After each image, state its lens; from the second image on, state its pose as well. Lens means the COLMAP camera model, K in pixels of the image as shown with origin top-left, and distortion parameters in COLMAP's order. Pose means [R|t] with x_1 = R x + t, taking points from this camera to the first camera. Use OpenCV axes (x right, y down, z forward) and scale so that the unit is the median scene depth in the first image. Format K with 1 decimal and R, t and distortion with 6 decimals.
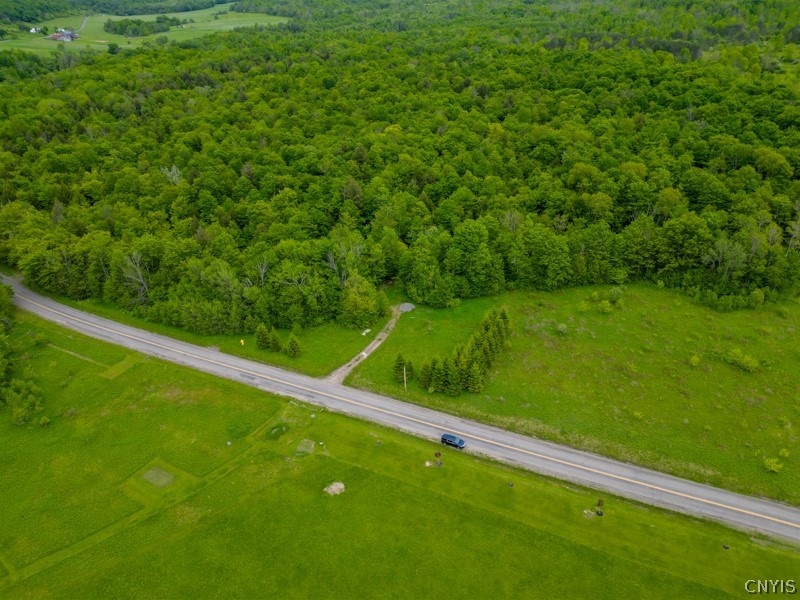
lens RADIAL K [[558.9, 0, 401.5], [0, 558.9, 297.3], [0, 0, 1]] dist [0.082798, -0.077783]
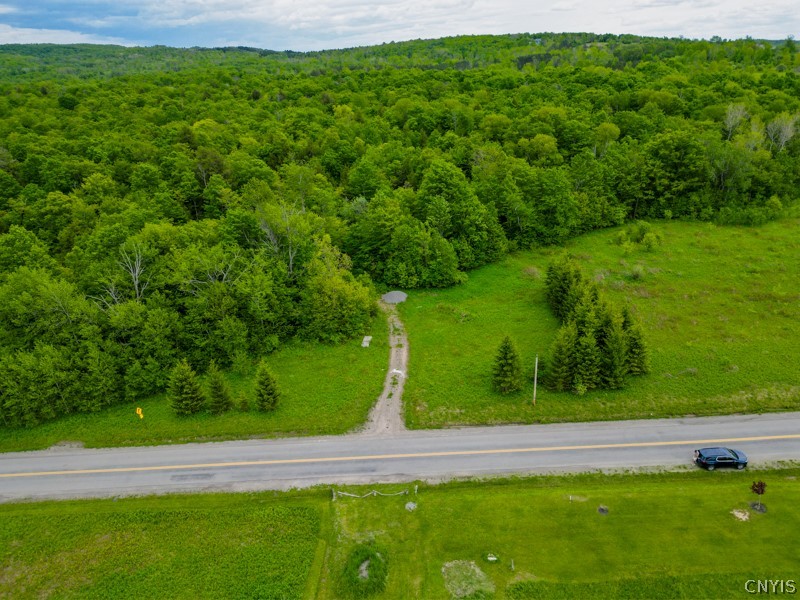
lens RADIAL K [[558.9, 0, 401.5], [0, 558.9, 297.3], [0, 0, 1]] dist [0.082798, -0.077783]
pose [[0.892349, -0.177435, 0.415007, -0.256706], [0.222619, 0.972886, -0.062720, 0.061789], [-0.392626, 0.148356, 0.907654, 0.460119]]
